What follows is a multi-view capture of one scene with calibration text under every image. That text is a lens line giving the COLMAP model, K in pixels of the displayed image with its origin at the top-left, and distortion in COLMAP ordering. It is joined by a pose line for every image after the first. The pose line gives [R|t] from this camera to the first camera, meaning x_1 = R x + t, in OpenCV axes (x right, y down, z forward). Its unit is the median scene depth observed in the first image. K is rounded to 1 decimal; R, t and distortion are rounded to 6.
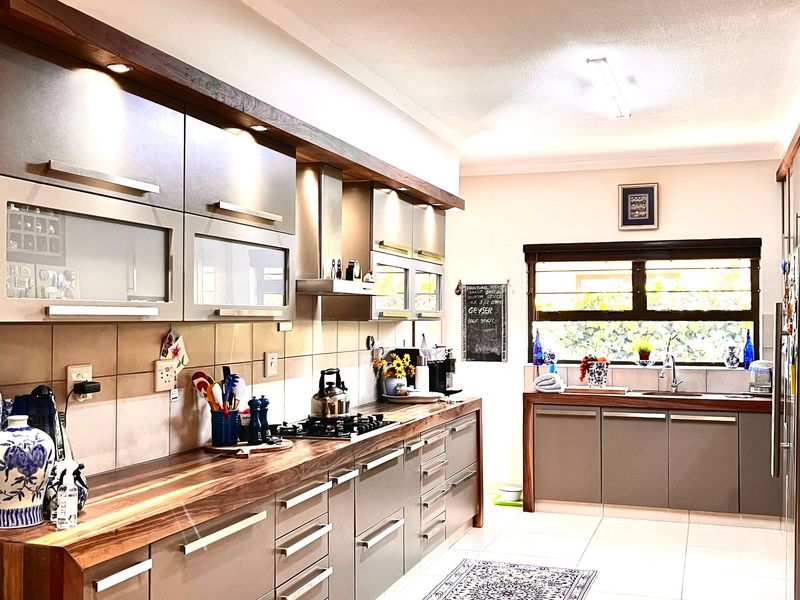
lens RADIAL K [[913.6, 0, 398.1], [0, 913.6, 309.6], [0, 0, 1]] dist [0.170220, -0.543080]
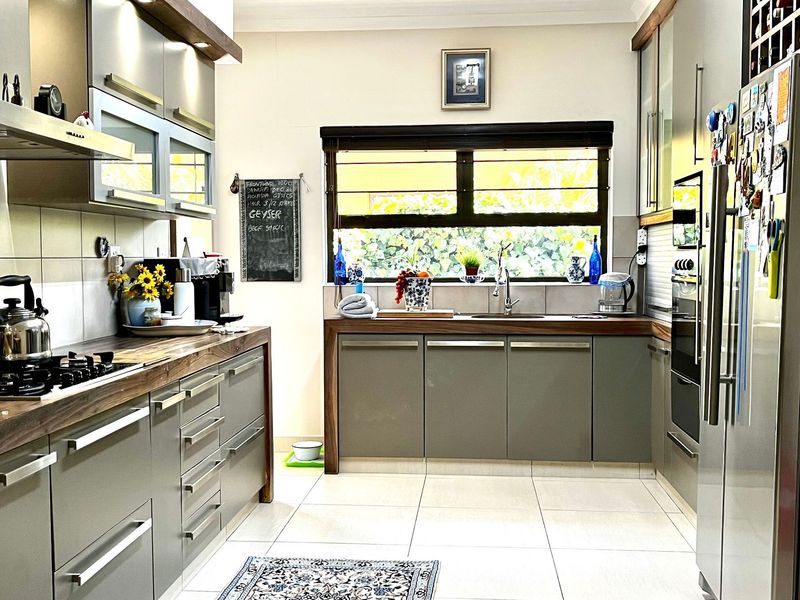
lens RADIAL K [[913.6, 0, 398.1], [0, 913.6, 309.6], [0, 0, 1]] dist [0.170220, -0.543080]
pose [[0.970723, -0.018620, 0.239478, 0.015164], [0.002554, 0.997735, 0.067222, 0.032976], [-0.240187, -0.064642, 0.968572, 0.263303]]
